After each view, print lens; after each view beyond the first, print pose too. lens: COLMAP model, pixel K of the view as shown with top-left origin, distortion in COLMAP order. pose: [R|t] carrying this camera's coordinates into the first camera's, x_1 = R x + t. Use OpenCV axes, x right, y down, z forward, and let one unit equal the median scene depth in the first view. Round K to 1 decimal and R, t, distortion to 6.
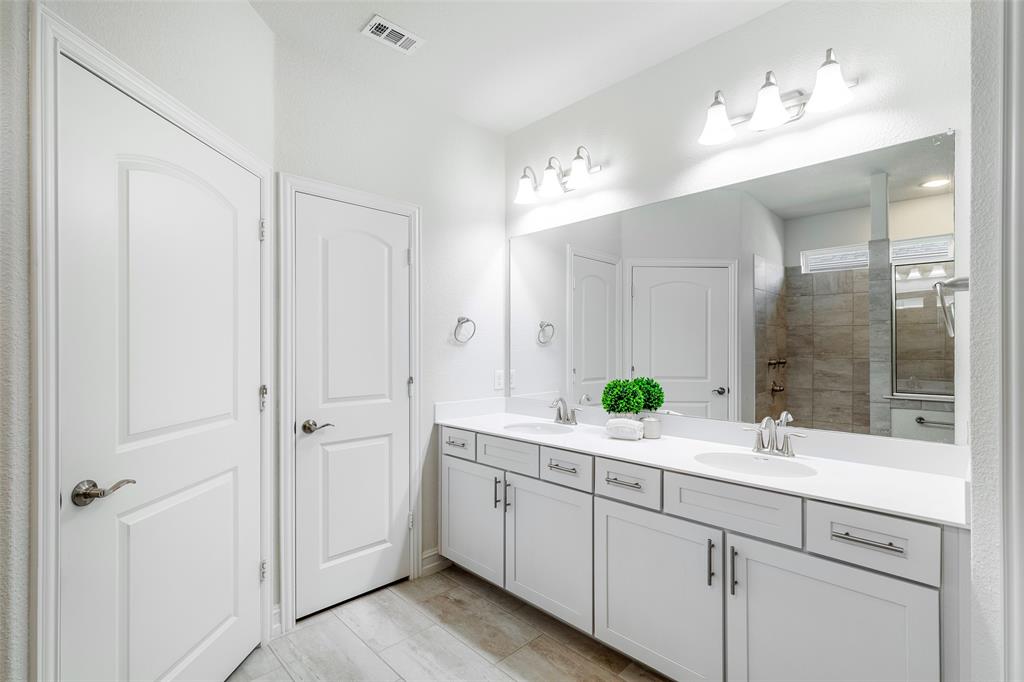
lens RADIAL K [[463.8, 0, 511.5], [0, 463.8, 345.1], [0, 0, 1]] dist [0.002609, -0.000058]
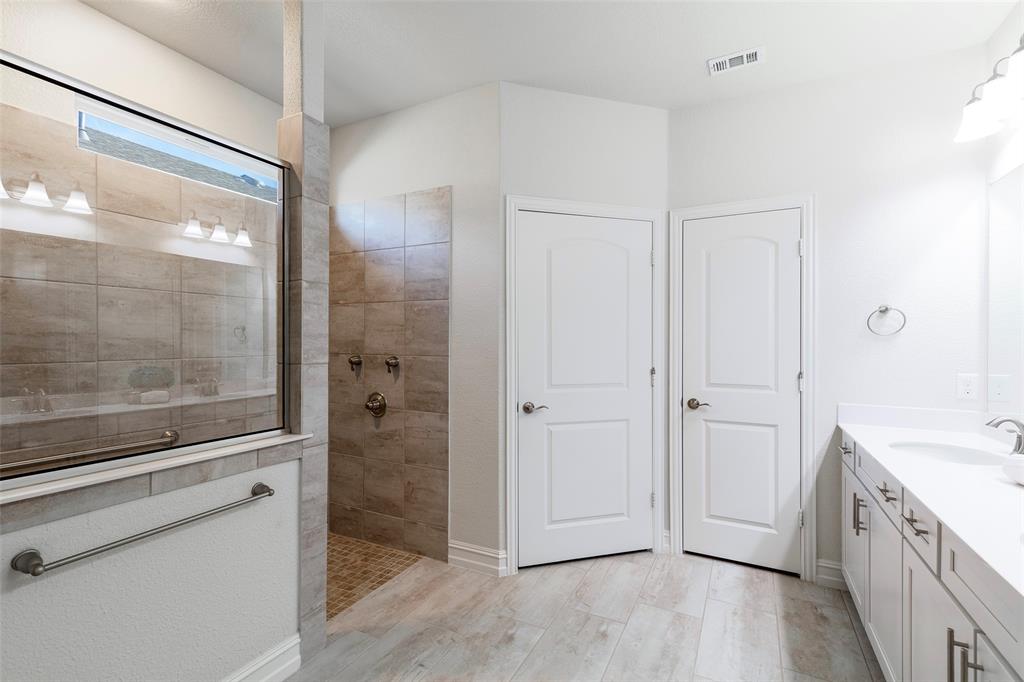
lens RADIAL K [[463.8, 0, 511.8], [0, 463.8, 340.1], [0, 0, 1]] dist [0.002609, -0.000058]
pose [[0.318400, 0.002196, -0.947954, 0.592040], [0.001181, 0.999996, 0.002713, -0.001366], [0.947956, -0.001984, 0.318396, 0.127899]]
